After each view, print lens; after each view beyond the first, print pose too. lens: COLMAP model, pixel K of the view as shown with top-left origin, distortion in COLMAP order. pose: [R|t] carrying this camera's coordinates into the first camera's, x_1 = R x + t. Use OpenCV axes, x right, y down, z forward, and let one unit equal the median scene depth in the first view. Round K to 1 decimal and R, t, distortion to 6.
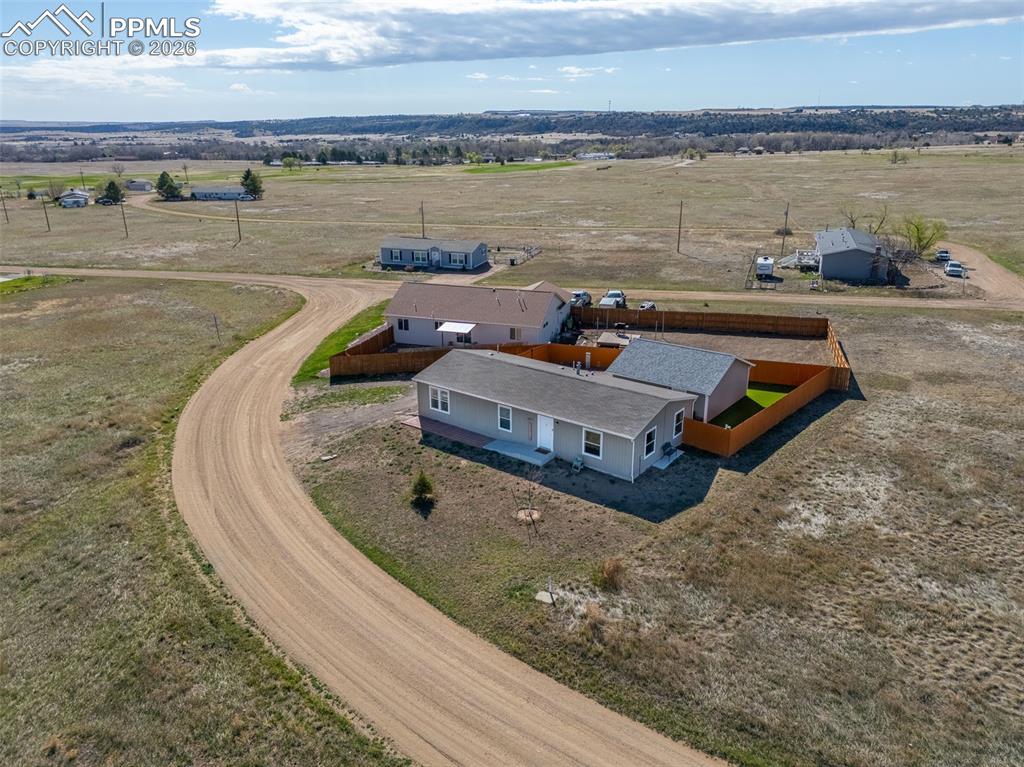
lens RADIAL K [[770.7, 0, 512.0], [0, 770.7, 383.5], [0, 0, 1]] dist [0.094135, -0.114310]
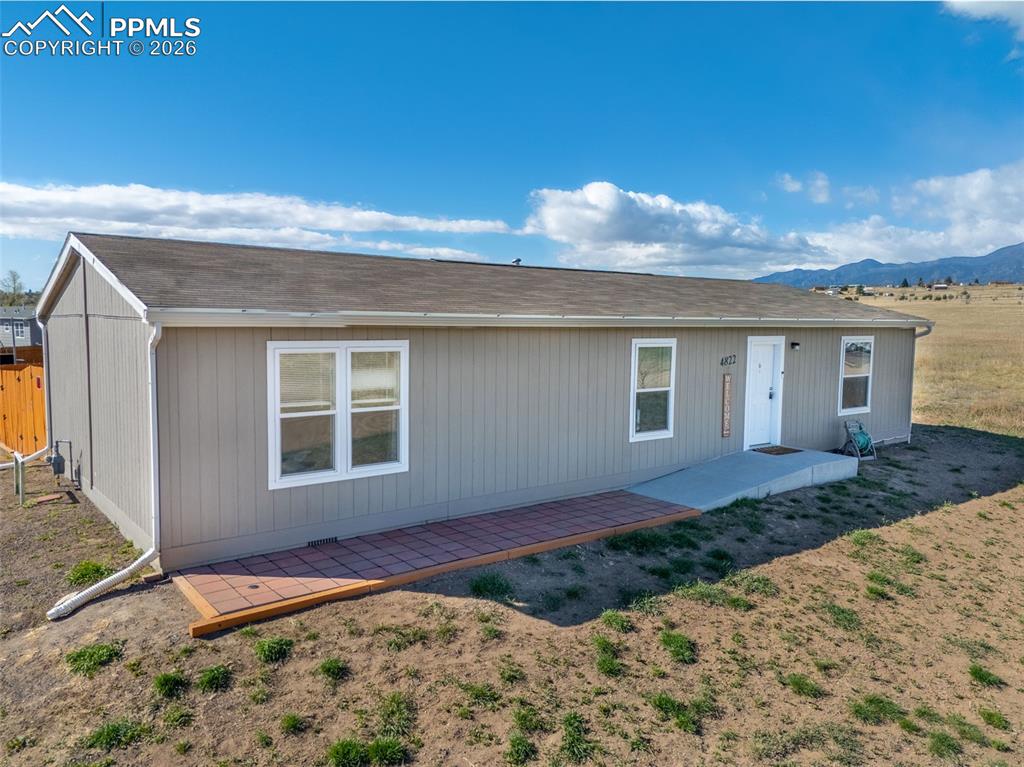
lens RADIAL K [[770.7, 0, 512.0], [0, 770.7, 383.5], [0, 0, 1]] dist [0.094135, -0.114310]
pose [[0.243087, -0.075383, 0.967071, -0.272289], [0.305839, 0.952080, -0.002662, 0.028790], [-0.920528, 0.296415, 0.254494, 0.960384]]
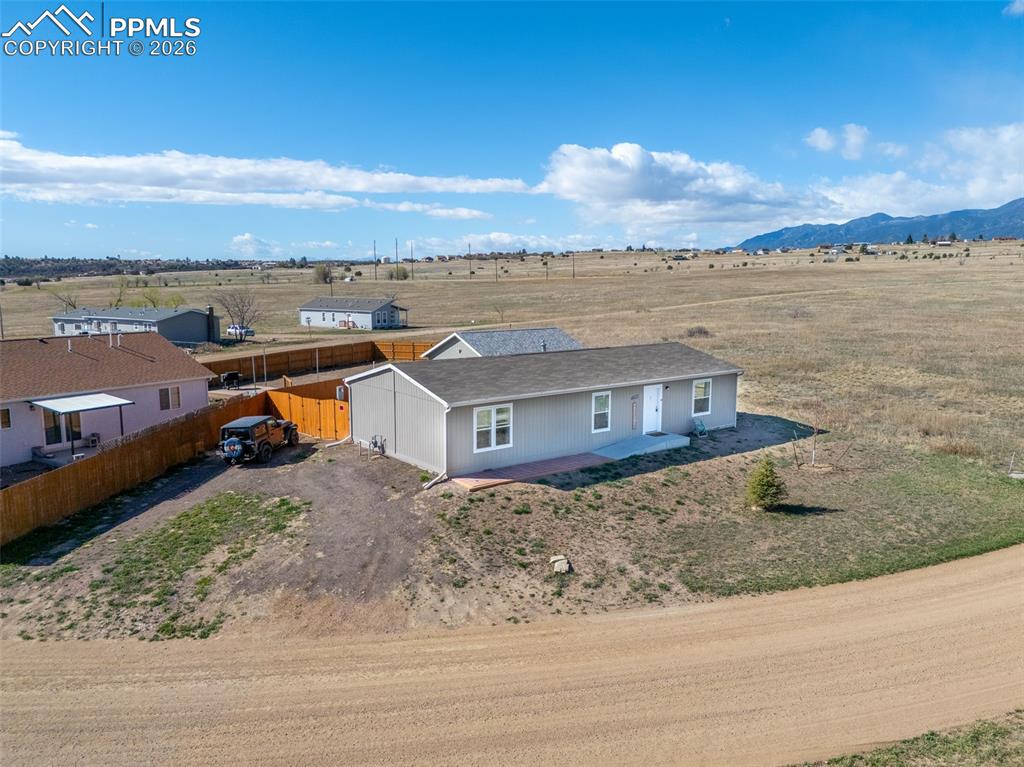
lens RADIAL K [[770.7, 0, 512.0], [0, 770.7, 383.5], [0, 0, 1]] dist [0.094135, -0.114310]
pose [[0.252326, -0.129983, 0.958872, -0.651569], [0.315029, 0.947985, 0.045607, -0.032169], [-0.914925, 0.290565, 0.280150, 0.862647]]
